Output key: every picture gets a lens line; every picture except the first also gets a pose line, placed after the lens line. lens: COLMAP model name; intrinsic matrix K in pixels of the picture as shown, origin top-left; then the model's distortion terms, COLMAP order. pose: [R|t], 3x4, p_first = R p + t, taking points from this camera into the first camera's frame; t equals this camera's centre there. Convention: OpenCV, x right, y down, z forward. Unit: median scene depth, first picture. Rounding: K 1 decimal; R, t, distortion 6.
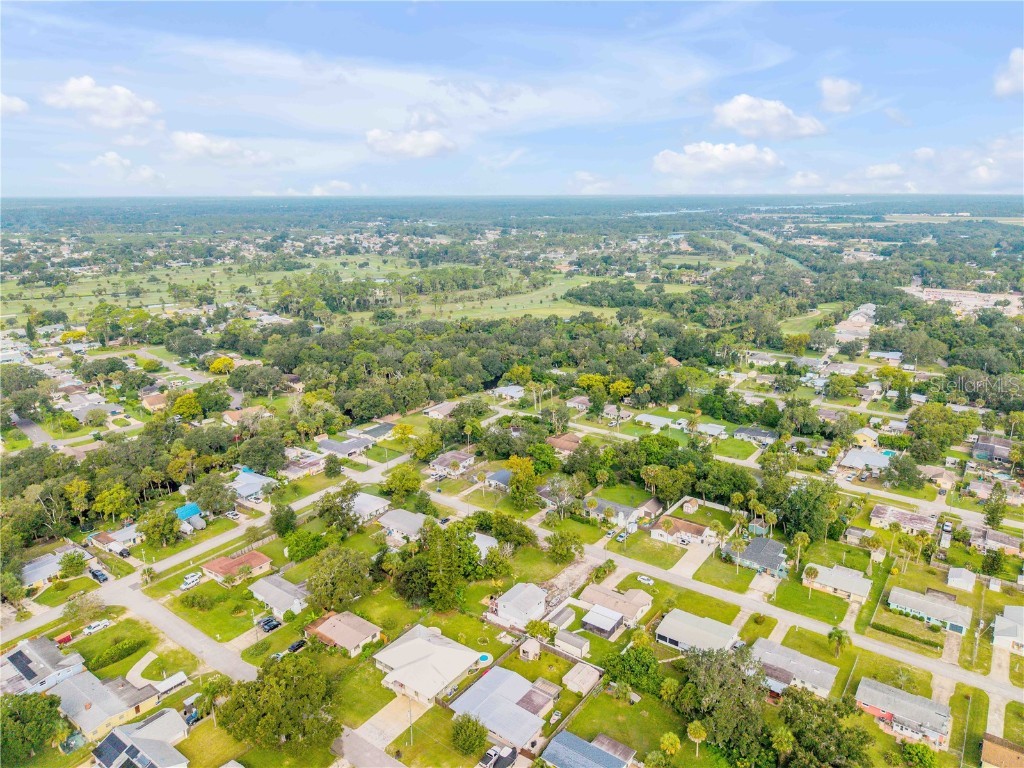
lens RADIAL K [[686.8, 0, 512.6], [0, 686.8, 388.6], [0, 0, 1]] dist [0.013971, -0.013159]
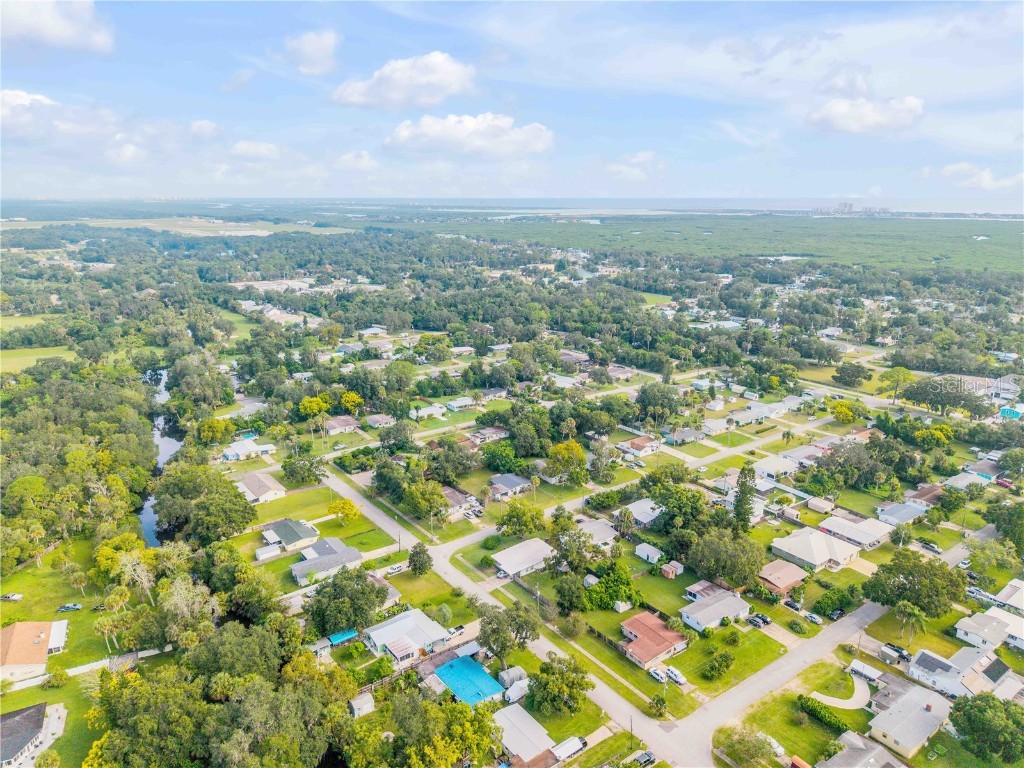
lens RADIAL K [[686.8, 0, 512.6], [0, 686.8, 388.6], [0, 0, 1]] dist [0.013971, -0.013159]
pose [[0.309482, -0.256314, 0.915710, -0.754283], [0.261169, 0.948866, 0.177328, -0.149079], [-0.914337, 0.184275, 0.360598, 0.519031]]
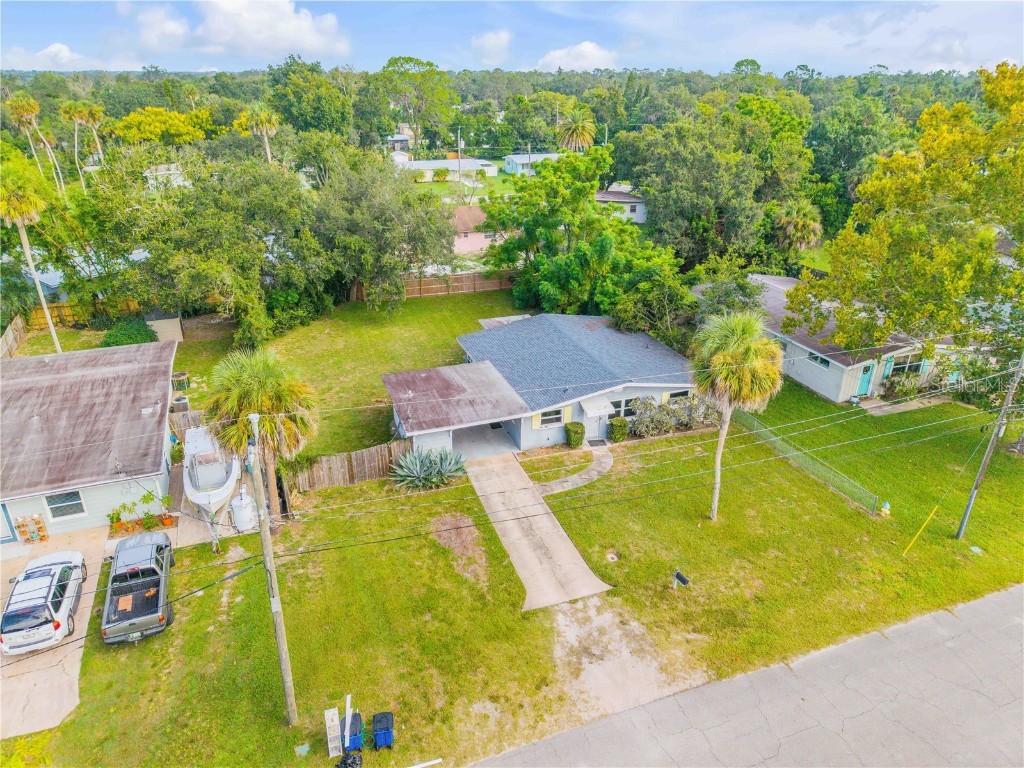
lens RADIAL K [[686.8, 0, 512.6], [0, 686.8, 388.6], [0, 0, 1]] dist [0.013971, -0.013159]
pose [[0.554954, -0.338133, 0.760060, -0.119464], [0.222275, 0.940718, 0.256210, 0.078032], [-0.801635, 0.026758, 0.597214, 0.776108]]
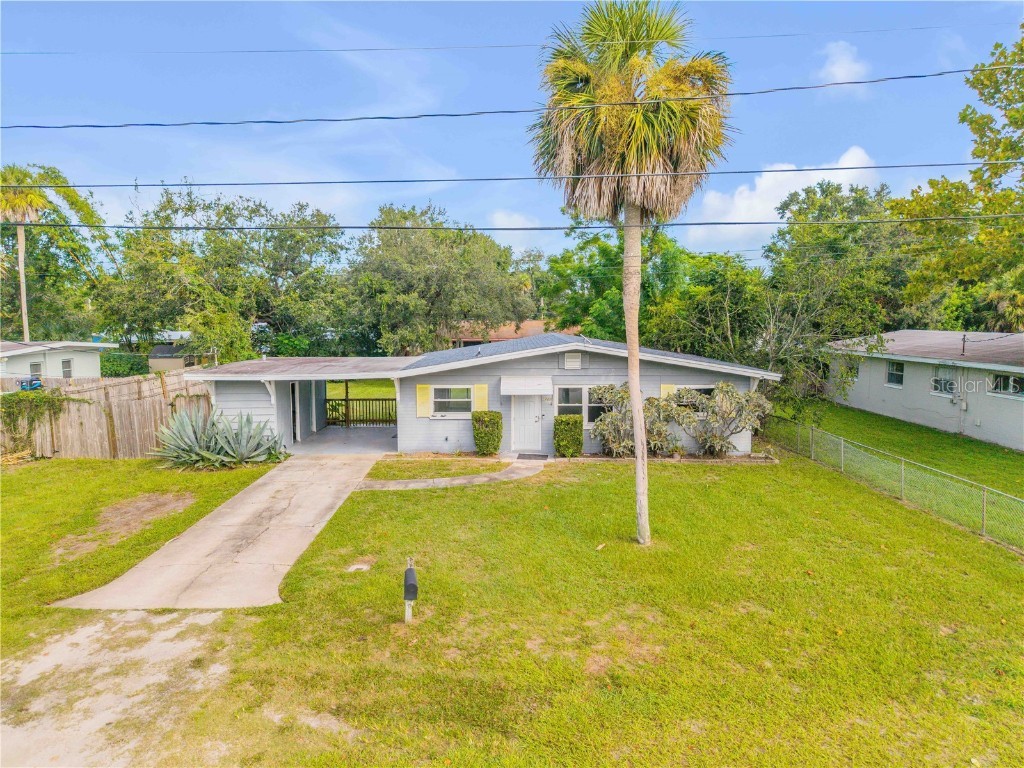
lens RADIAL K [[686.8, 0, 512.6], [0, 686.8, 388.6], [0, 0, 1]] dist [0.013971, -0.013159]
pose [[0.798172, -0.057981, 0.599633, -0.065662], [0.164177, 0.978617, -0.123910, 0.122501], [-0.579627, 0.197348, 0.790624, 0.781546]]
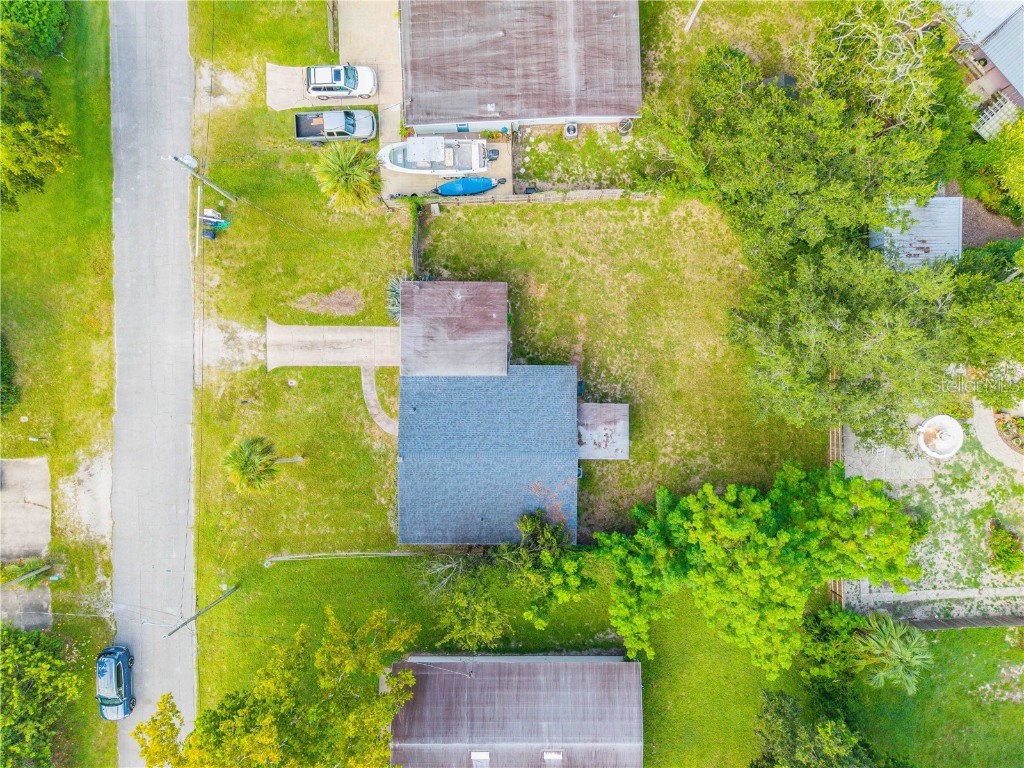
lens RADIAL K [[686.0, 0, 512.0], [0, 686.0, 384.0], [0, 0, 1]] dist [0.104971, -0.154670]
pose [[0.596172, 0.802835, -0.005965, -0.017305], [-0.221761, 0.171808, 0.959846, -0.039539], [0.771622, -0.570910, 0.280465, 0.815654]]
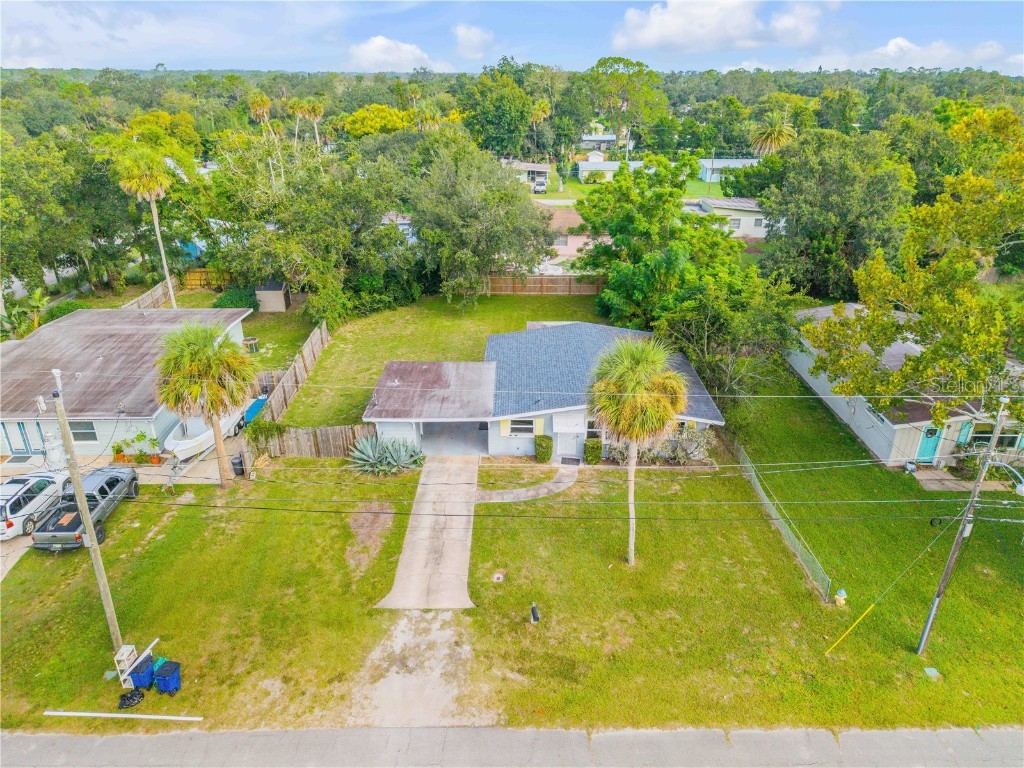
lens RADIAL K [[686.8, 0, 512.6], [0, 686.8, 388.6], [0, 0, 1]] dist [0.013971, -0.013159]
pose [[0.805260, -0.238563, 0.542811, -0.090037], [0.155188, 0.968373, 0.195374, 0.085493], [-0.572252, -0.073090, 0.816814, 0.749369]]
